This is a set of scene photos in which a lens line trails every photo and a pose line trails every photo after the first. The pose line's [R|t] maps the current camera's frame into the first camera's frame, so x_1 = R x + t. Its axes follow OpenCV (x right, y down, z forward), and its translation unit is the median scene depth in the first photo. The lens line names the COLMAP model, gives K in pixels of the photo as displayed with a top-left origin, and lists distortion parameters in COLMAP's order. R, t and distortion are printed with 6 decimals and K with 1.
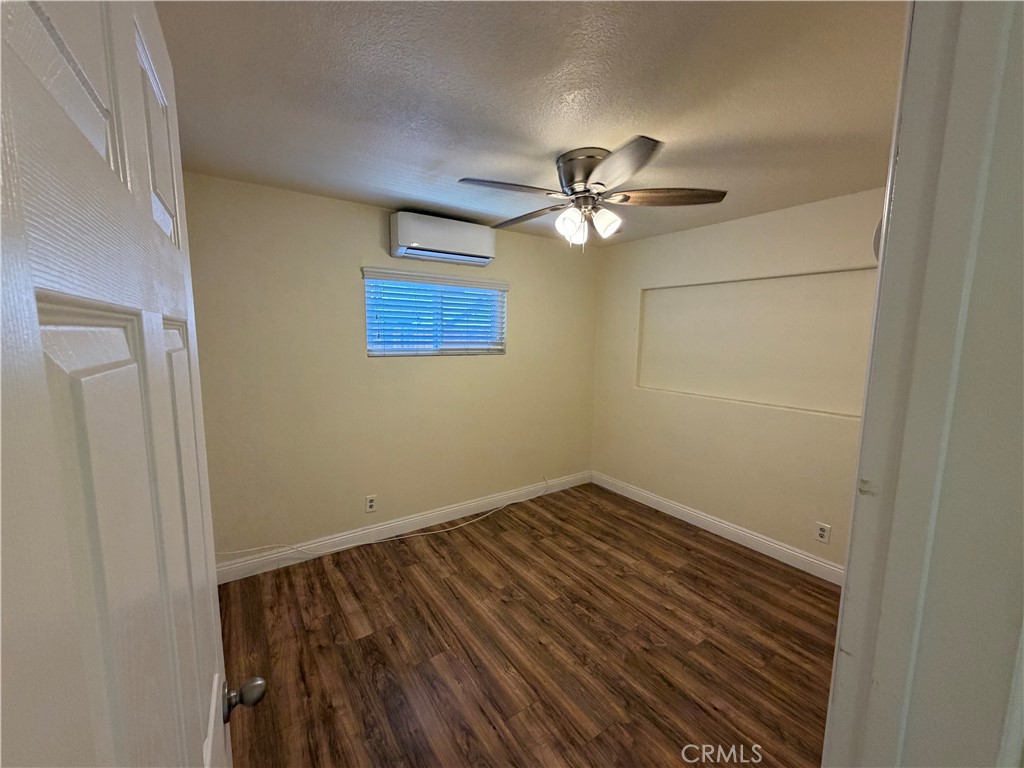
lens RADIAL K [[405.7, 0, 512.0], [0, 405.7, 384.0], [0, 0, 1]] dist [0.000127, 0.000240]
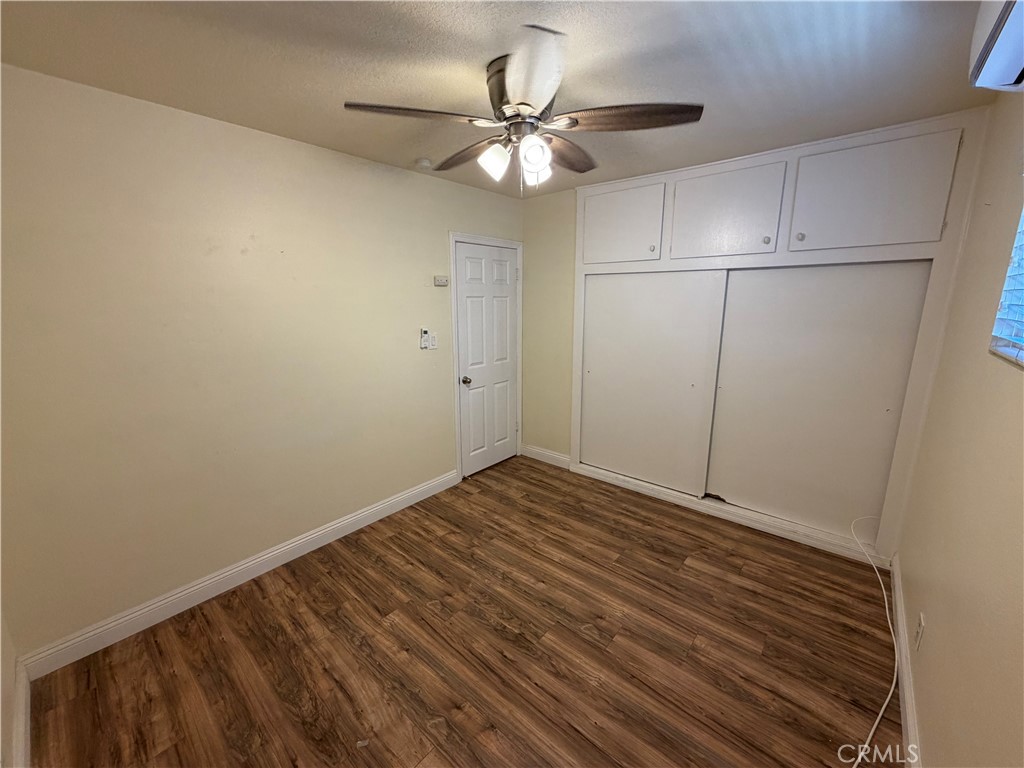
lens RADIAL K [[405.7, 0, 512.0], [0, 405.7, 384.0], [0, 0, 1]] dist [0.000127, 0.000240]
pose [[-0.968122, 0.047122, -0.246005, 0.367906], [-0.034946, 0.947128, 0.318946, -0.206887], [0.248028, 0.317376, -0.915290, 1.674613]]
